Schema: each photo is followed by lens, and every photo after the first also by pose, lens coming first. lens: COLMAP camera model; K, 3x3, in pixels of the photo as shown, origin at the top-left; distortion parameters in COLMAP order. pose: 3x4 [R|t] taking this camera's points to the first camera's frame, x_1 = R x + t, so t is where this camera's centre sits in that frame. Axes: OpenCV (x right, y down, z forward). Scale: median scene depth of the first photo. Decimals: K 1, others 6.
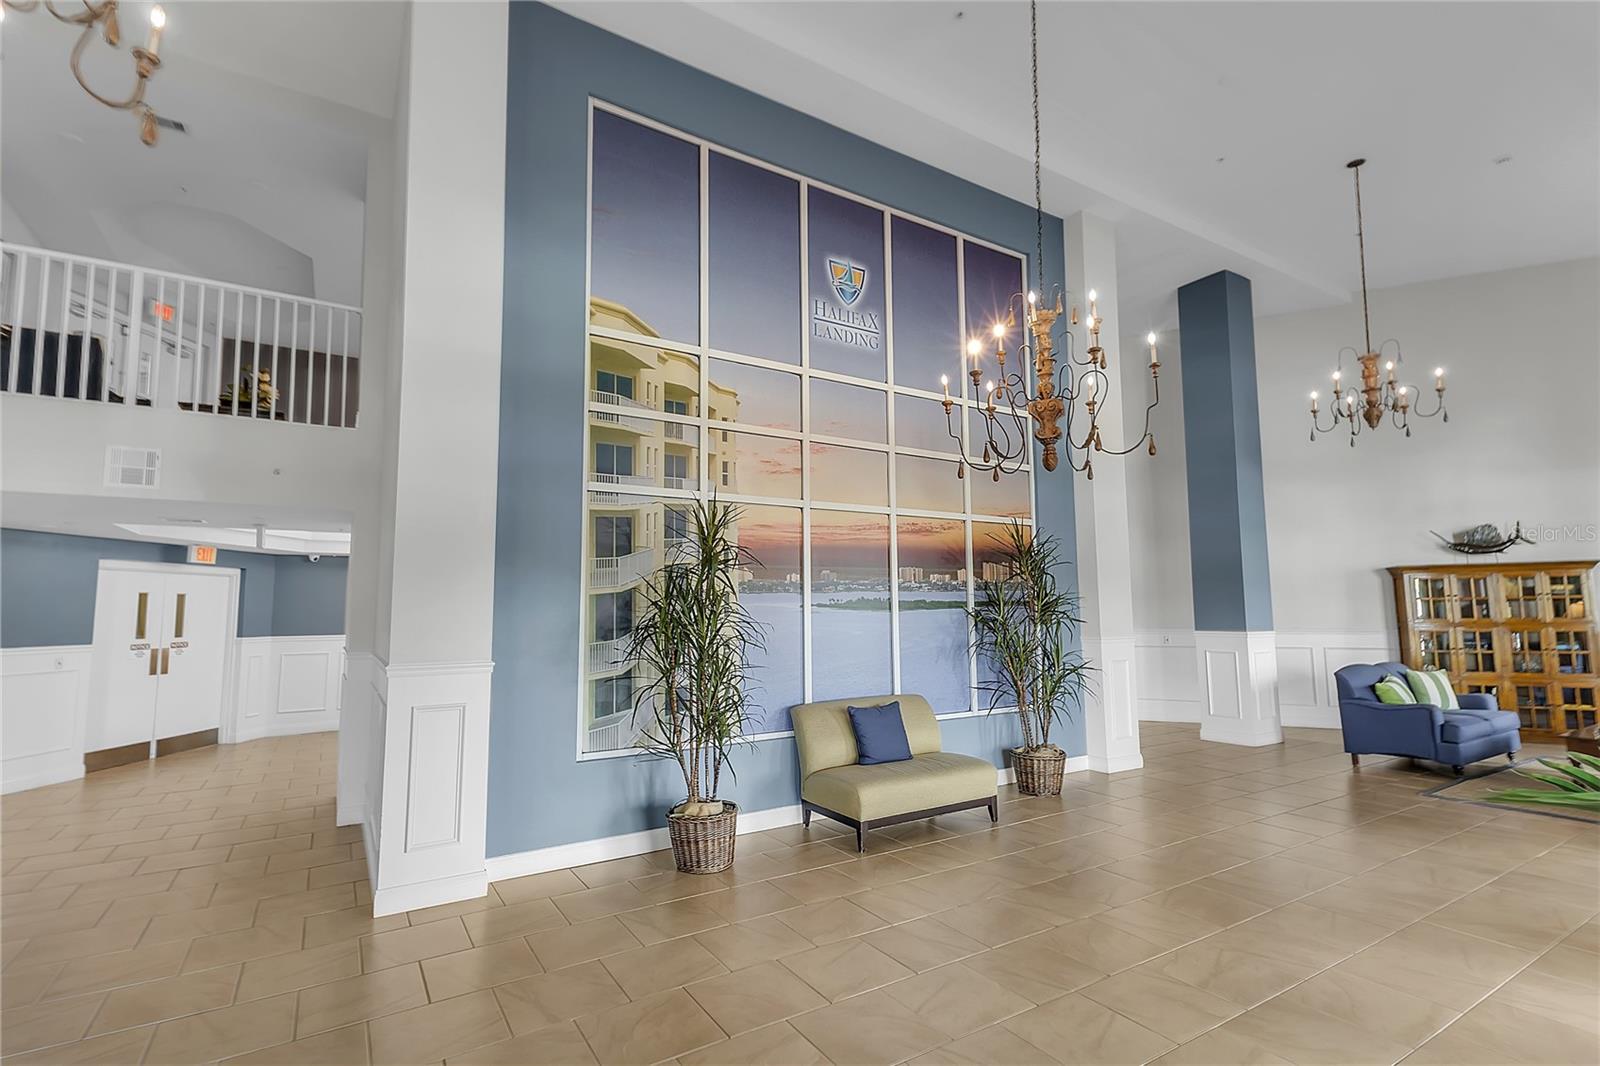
lens RADIAL K [[748.8, 0, 794.3], [0, 748.8, 530.8], [0, 0, 1]] dist [0.029873, -0.006396]
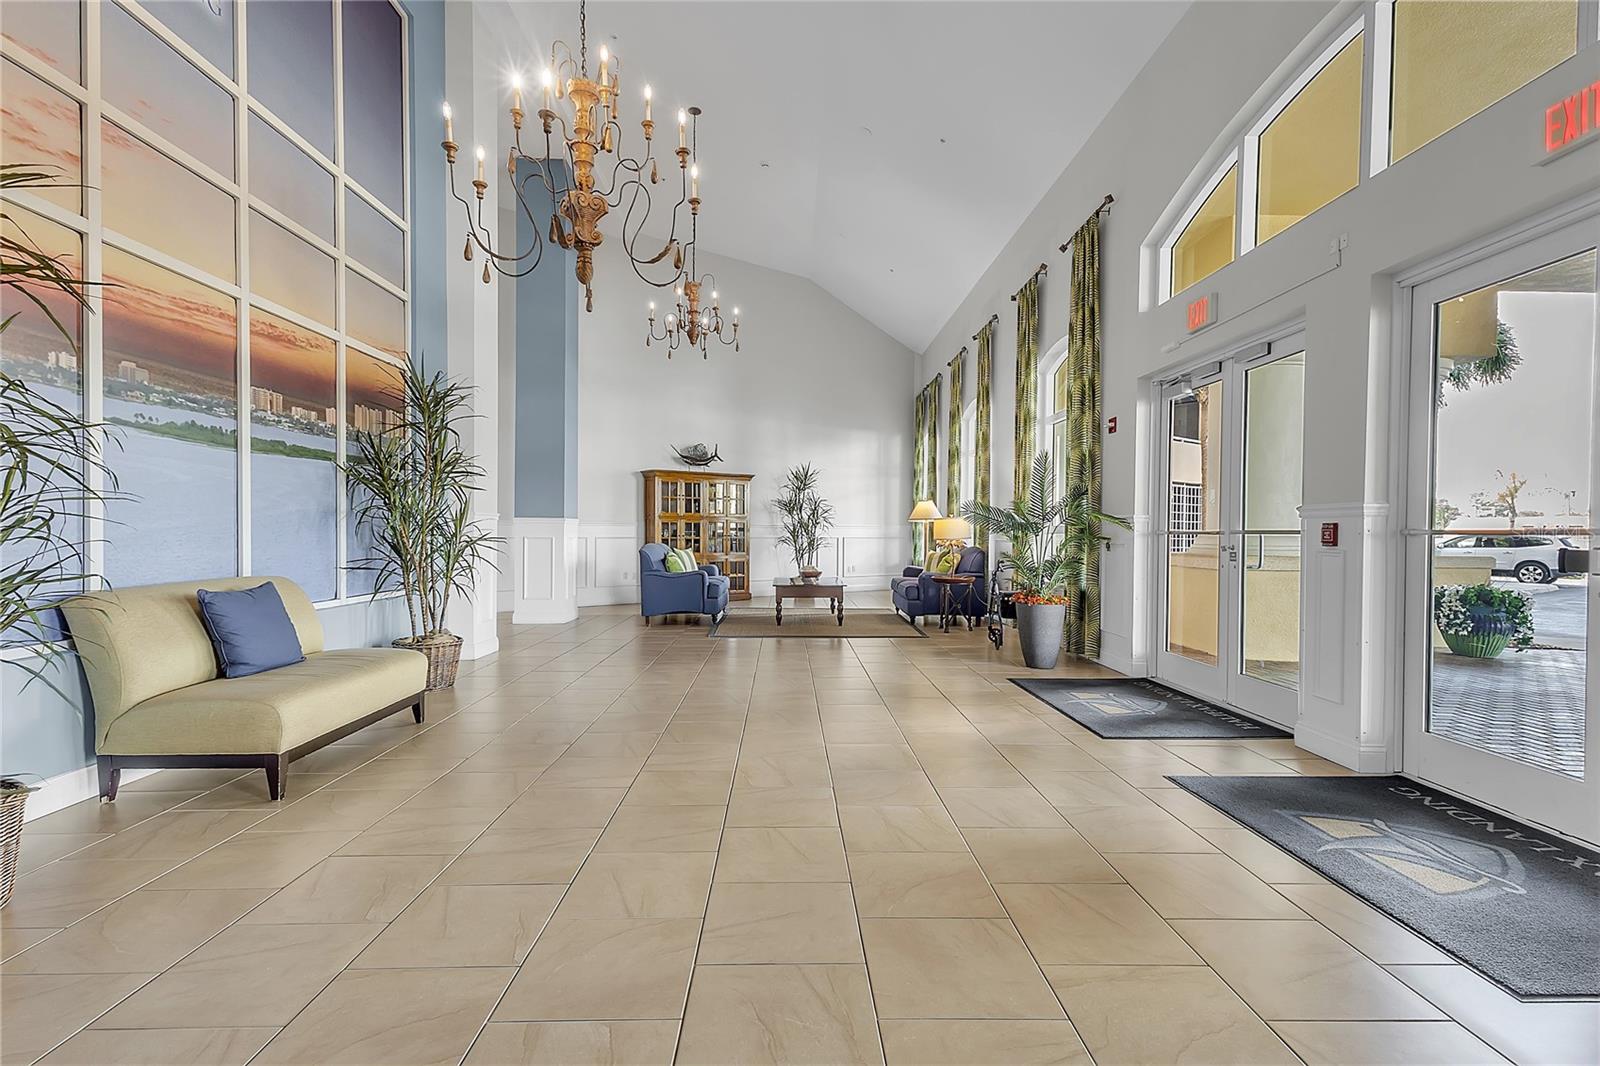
lens RADIAL K [[748.8, 0, 799.9], [0, 748.8, 539.0], [0, 0, 1]] dist [0.029873, -0.006396]
pose [[0.506286, 0.006563, 0.862341, -0.185283], [-0.103824, 0.993161, 0.053397, 0.095507], [-0.856093, -0.116566, 0.503505, 0.242124]]
